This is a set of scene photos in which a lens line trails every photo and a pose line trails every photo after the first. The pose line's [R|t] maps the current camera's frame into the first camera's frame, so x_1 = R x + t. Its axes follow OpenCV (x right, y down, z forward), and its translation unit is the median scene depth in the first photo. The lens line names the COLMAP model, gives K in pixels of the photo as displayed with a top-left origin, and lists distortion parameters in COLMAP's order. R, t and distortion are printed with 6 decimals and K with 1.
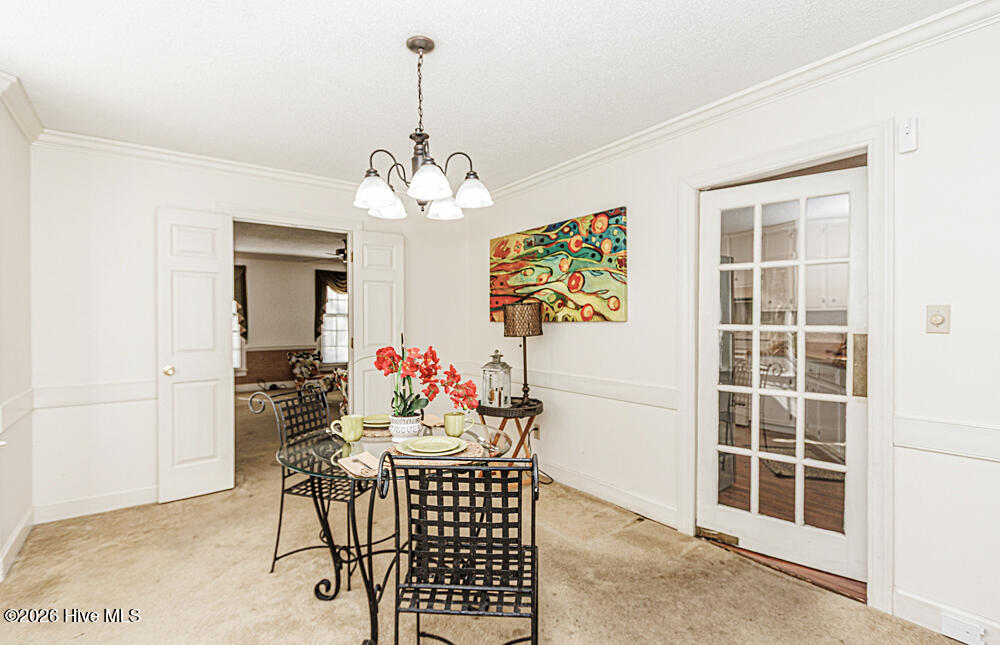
lens RADIAL K [[464.5, 0, 490.8], [0, 464.5, 325.6], [0, 0, 1]] dist [0.002980, 0.000574]
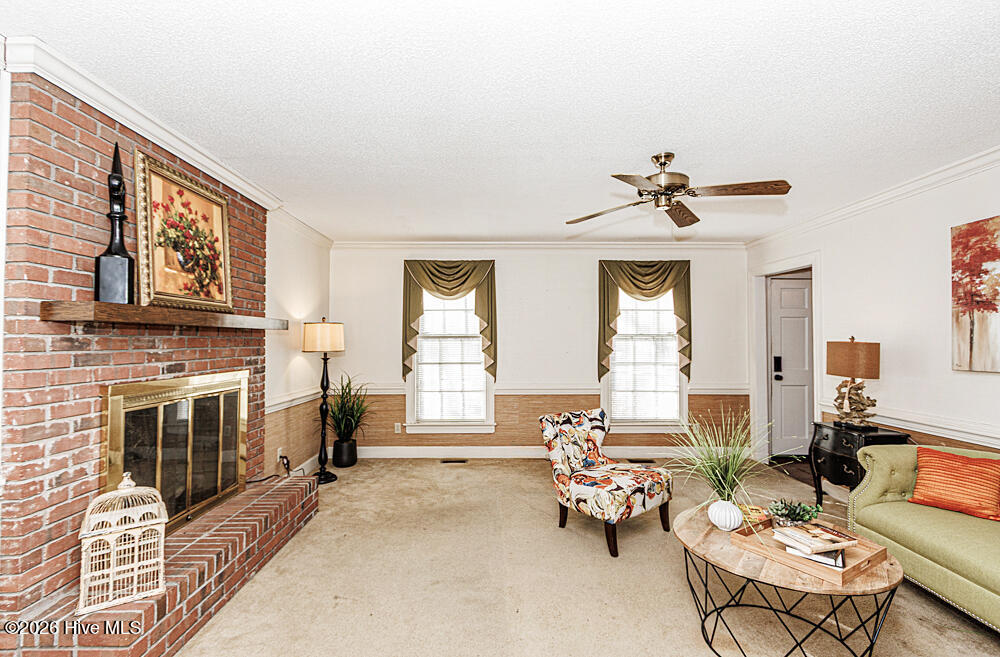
lens RADIAL K [[460.8, 0, 495.0], [0, 460.8, 332.4], [0, 0, 1]] dist [0.000178, -0.000090]
pose [[0.823323, -0.006442, -0.567536, -0.165586], [-0.009743, 0.999628, -0.025481, -0.013837], [0.567489, 0.026509, 0.822954, 0.474405]]
